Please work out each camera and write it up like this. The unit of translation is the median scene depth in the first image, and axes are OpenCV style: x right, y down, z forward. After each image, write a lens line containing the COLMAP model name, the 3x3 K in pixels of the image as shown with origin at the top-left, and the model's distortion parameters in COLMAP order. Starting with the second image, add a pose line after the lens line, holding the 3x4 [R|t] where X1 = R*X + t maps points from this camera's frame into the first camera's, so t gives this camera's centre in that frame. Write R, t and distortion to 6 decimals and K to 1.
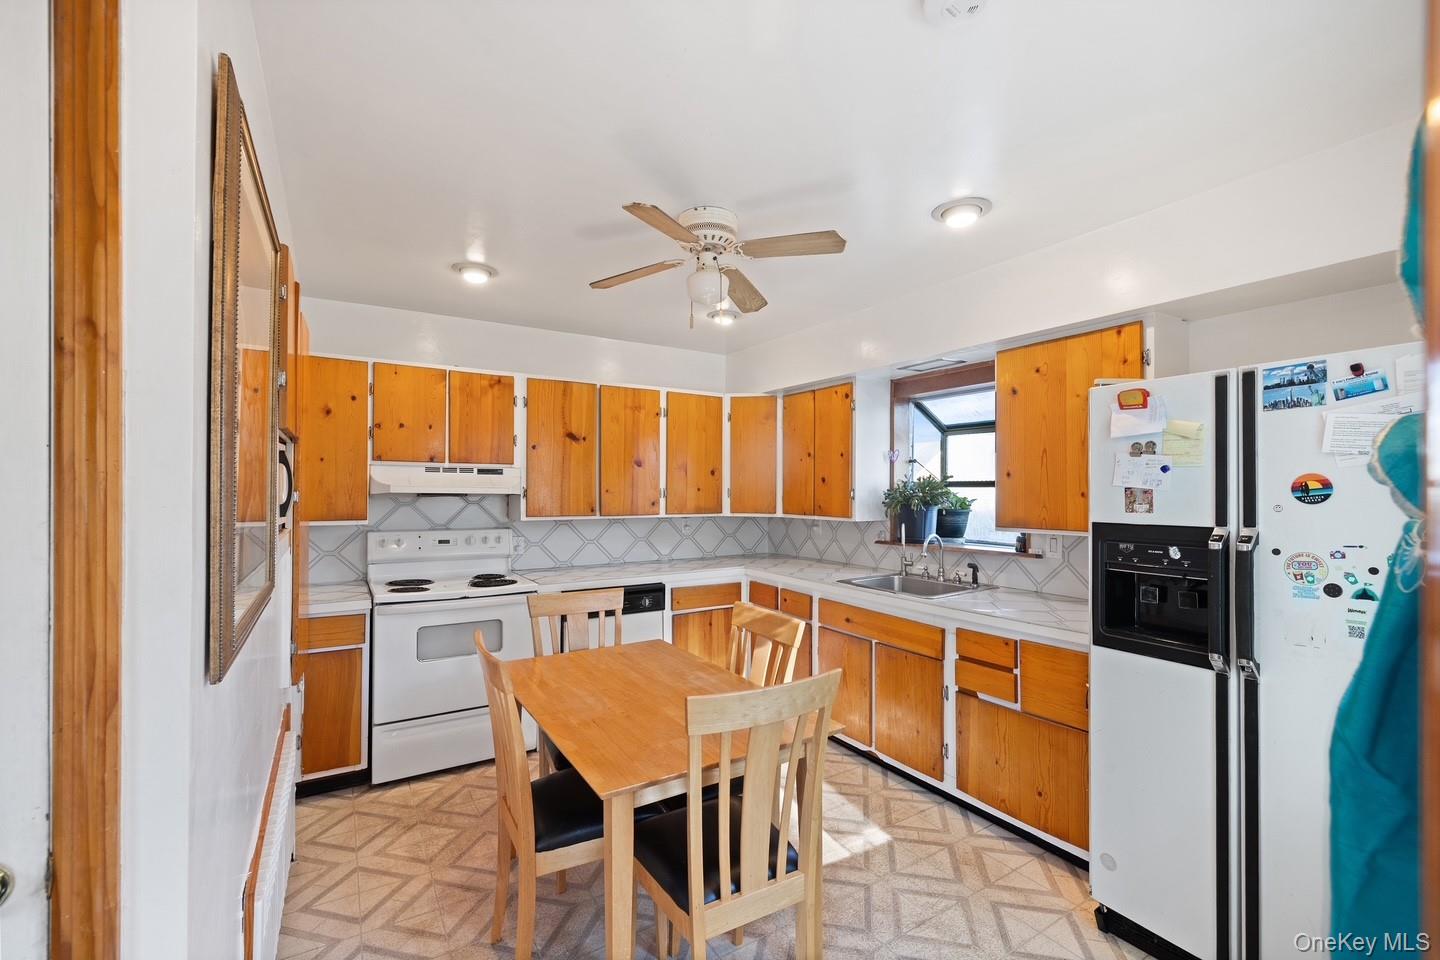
lens RADIAL K [[617.3, 0, 720.0], [0, 617.3, 480.0], [0, 0, 1]] dist [0.000076, 0.000253]
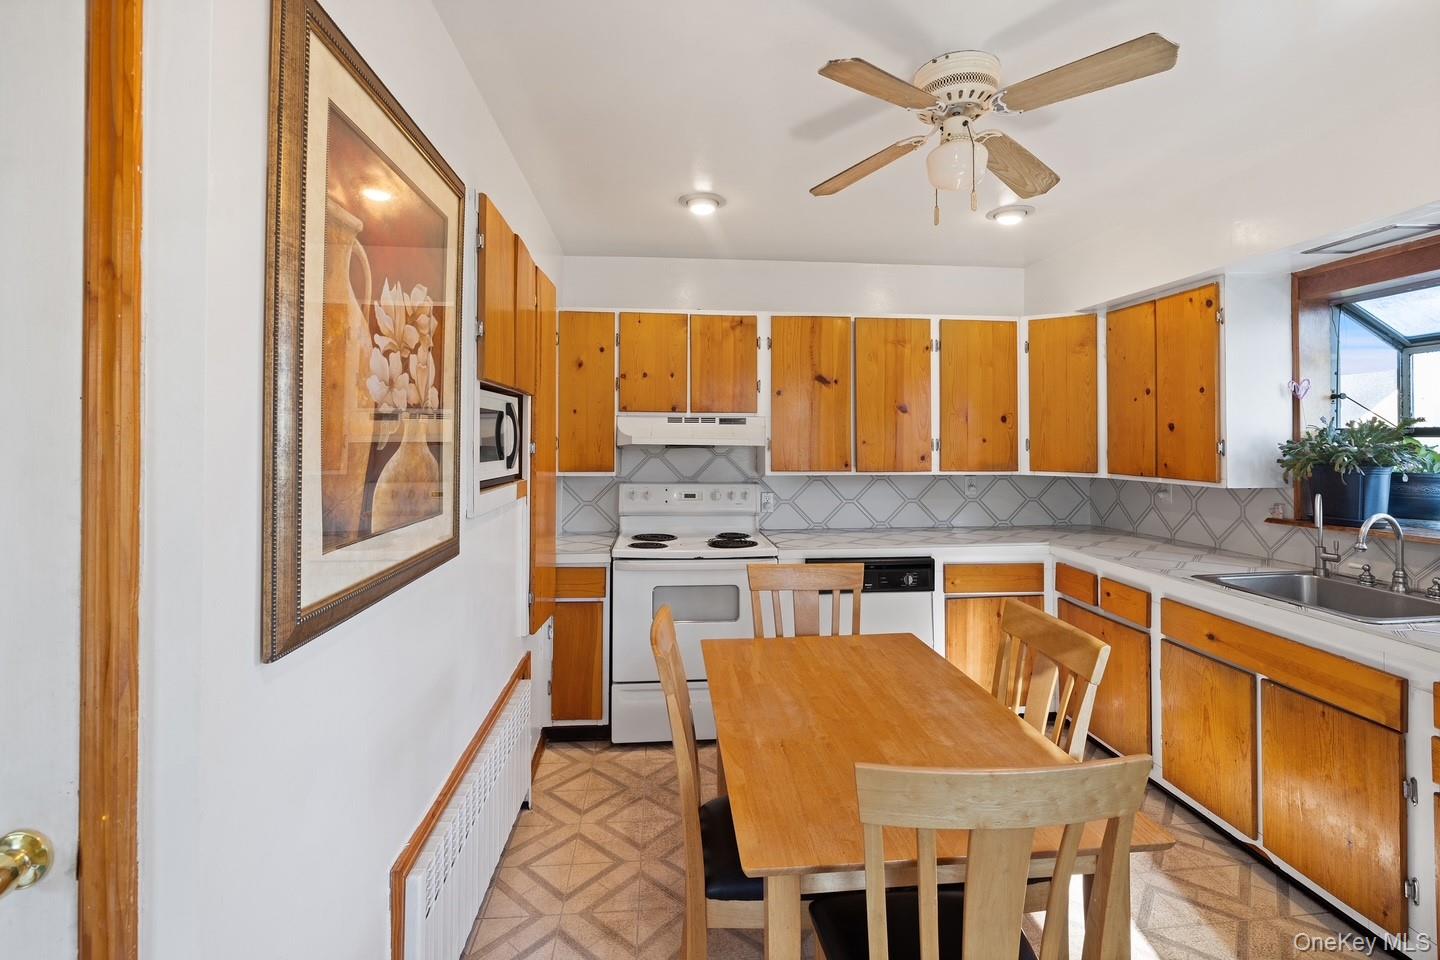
lens RADIAL K [[656.1, 0, 719.4], [0, 656.1, 423.7], [0, 0, 1]] dist [-0.010707, 0.003645]
pose [[0.892180, -0.011485, -0.451534, 0.053242], [0.007519, 0.999916, -0.010576, 0.000237], [0.451618, 0.006041, 0.892191, 0.127889]]
